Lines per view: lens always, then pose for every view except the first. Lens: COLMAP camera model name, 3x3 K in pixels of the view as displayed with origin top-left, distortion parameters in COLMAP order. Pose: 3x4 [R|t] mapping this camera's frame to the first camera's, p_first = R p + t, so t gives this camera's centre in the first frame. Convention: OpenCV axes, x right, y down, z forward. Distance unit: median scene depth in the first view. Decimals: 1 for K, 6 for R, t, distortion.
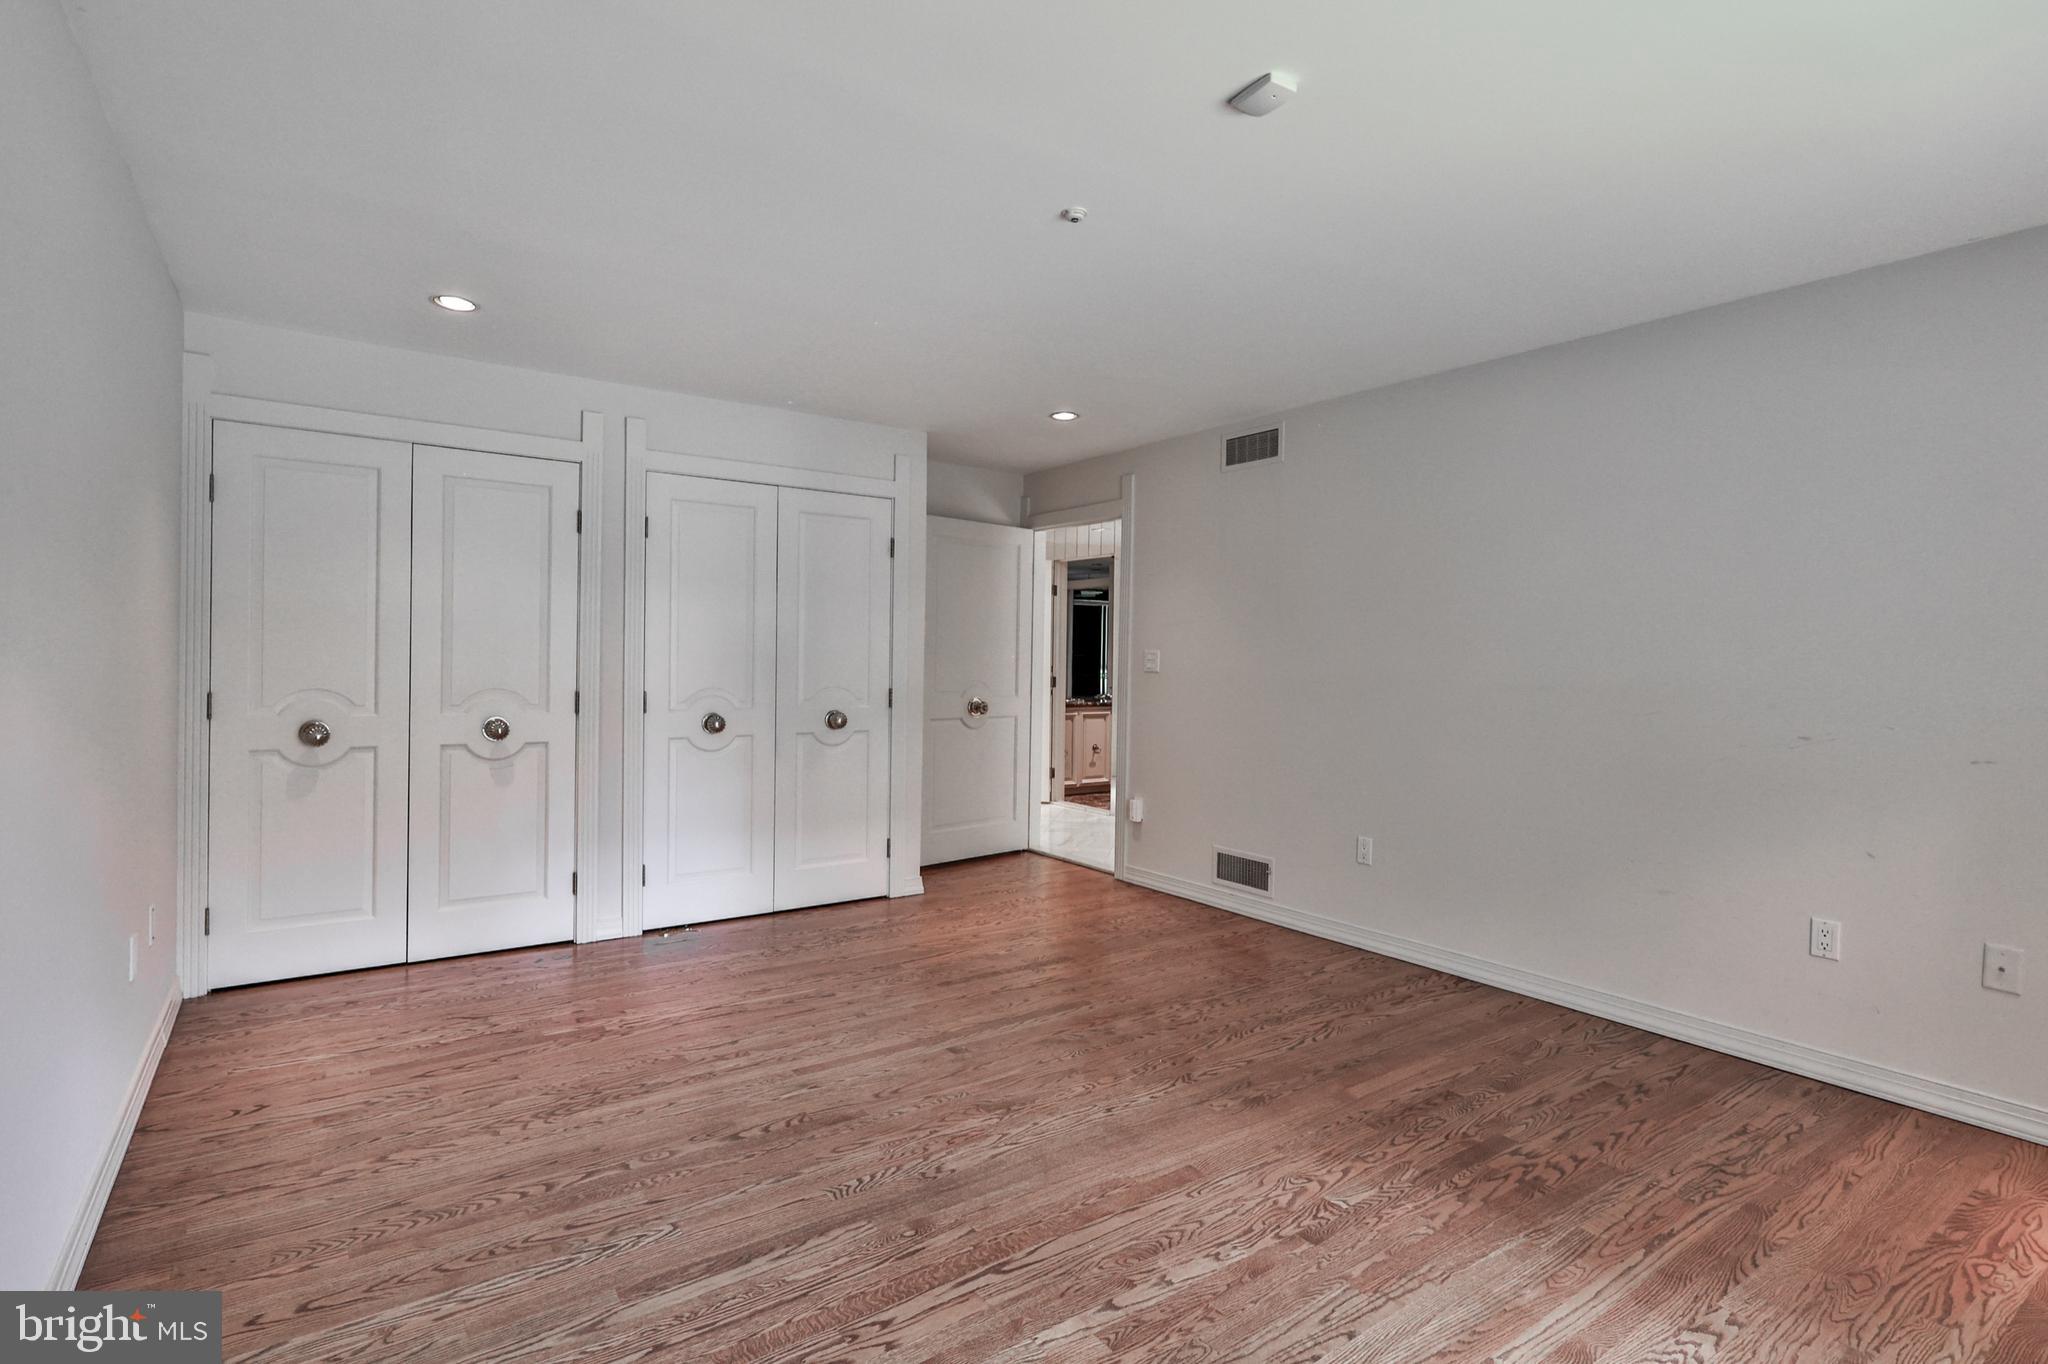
lens RADIAL K [[1022.9, 0, 1024.5], [0, 1022.9, 670.0], [0, 0, 1]] dist [0.001426, 0.000239]
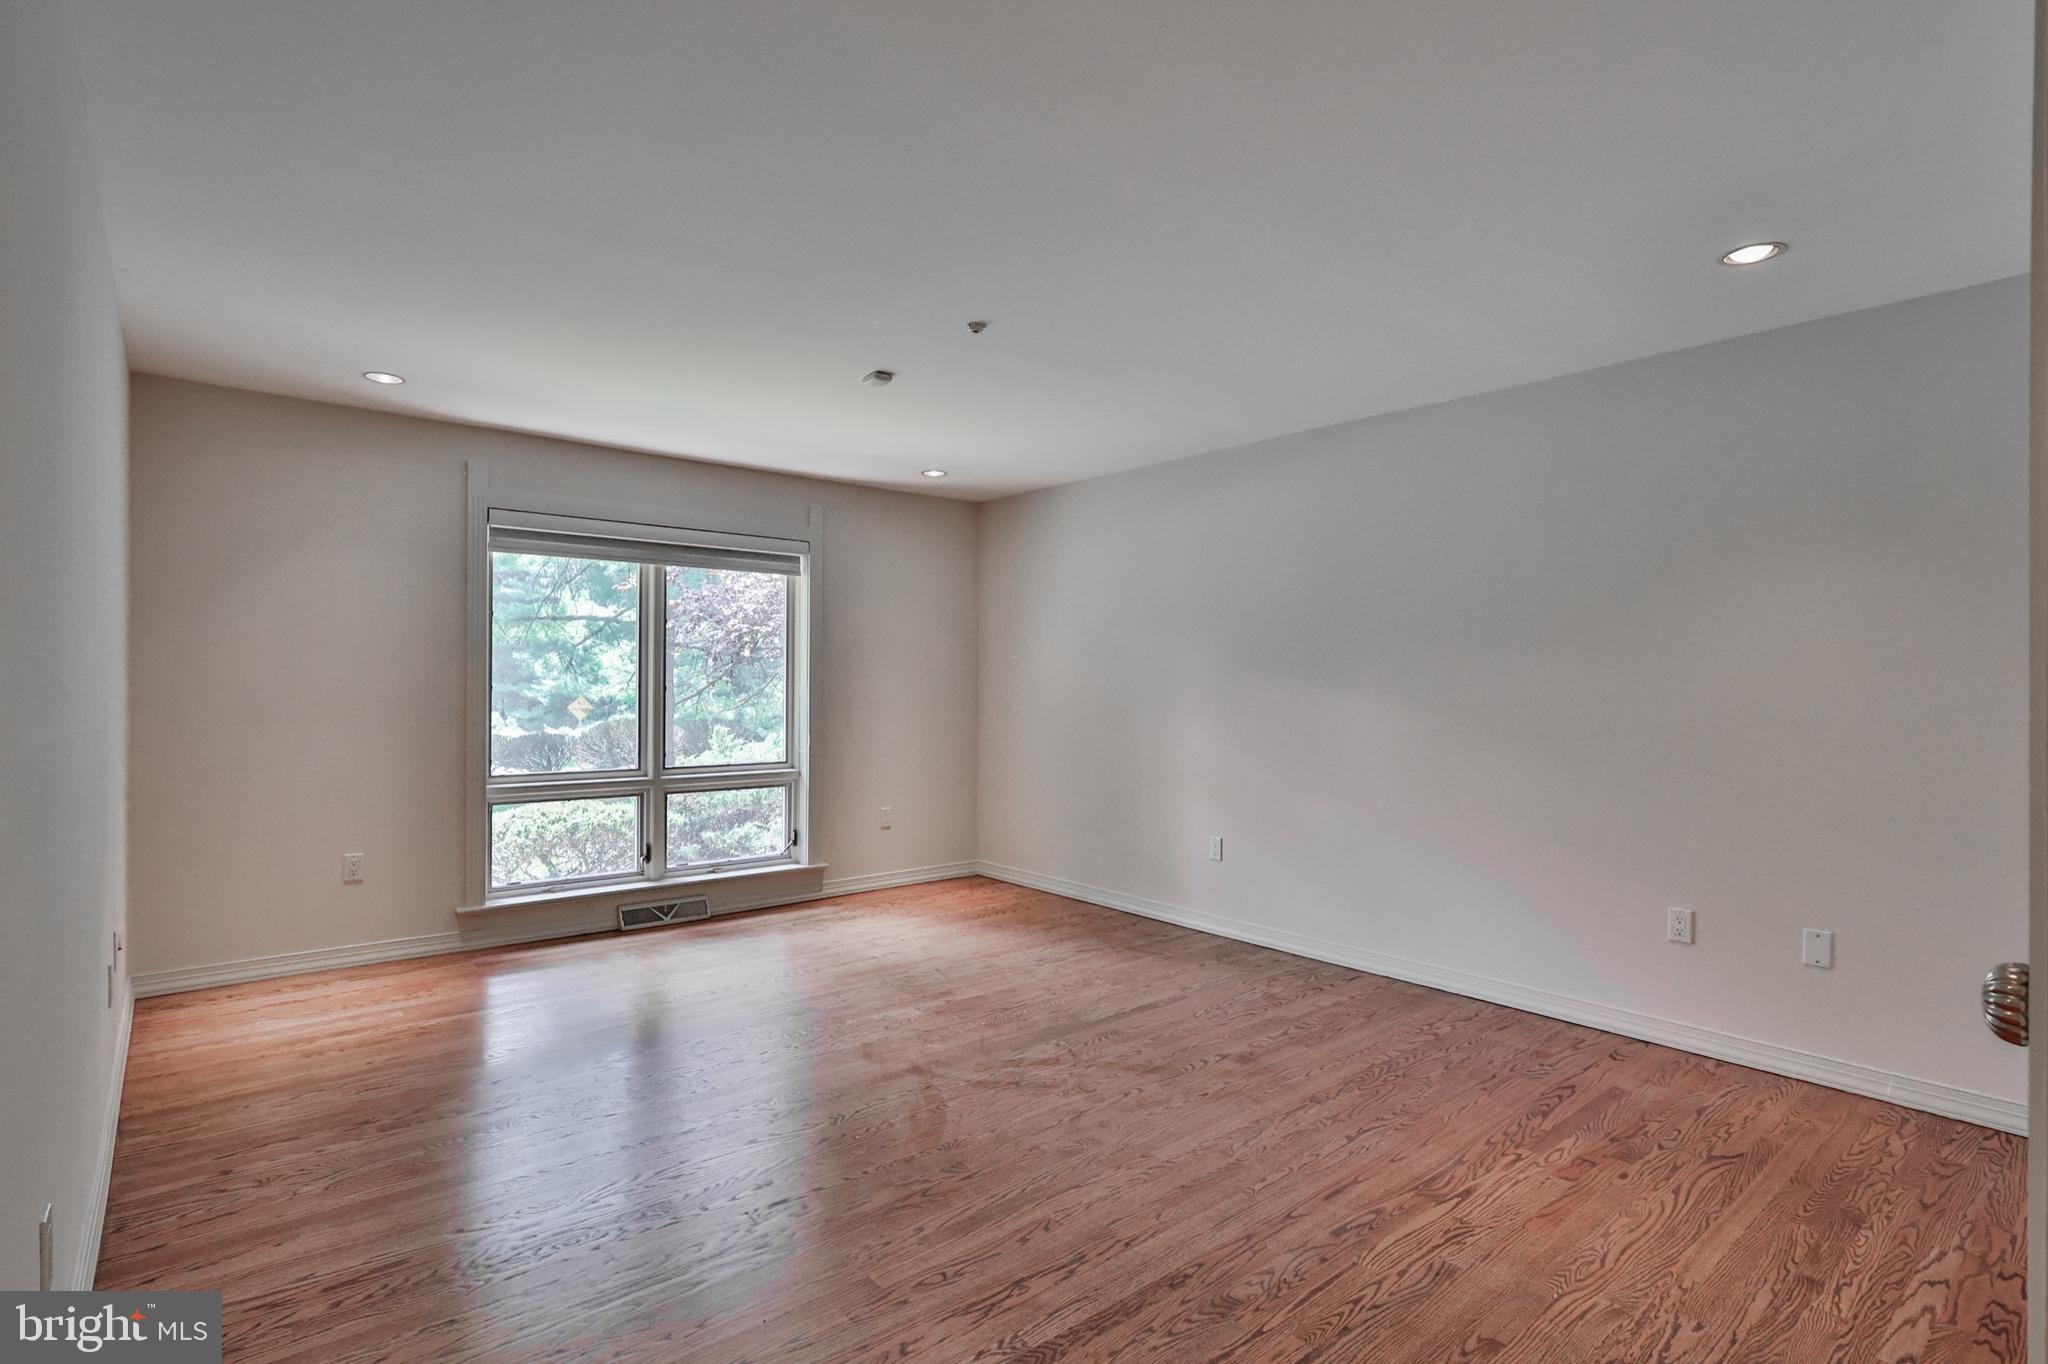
lens RADIAL K [[1022.9, 0, 1021.2], [0, 1022.9, 676.1], [0, 0, 1]] dist [0.001426, 0.000239]
pose [[-0.996815, -0.020525, -0.077065, 0.072693], [-0.021058, 0.999760, 0.006104, -0.026825], [0.076922, 0.007707, -0.997007, 2.024765]]
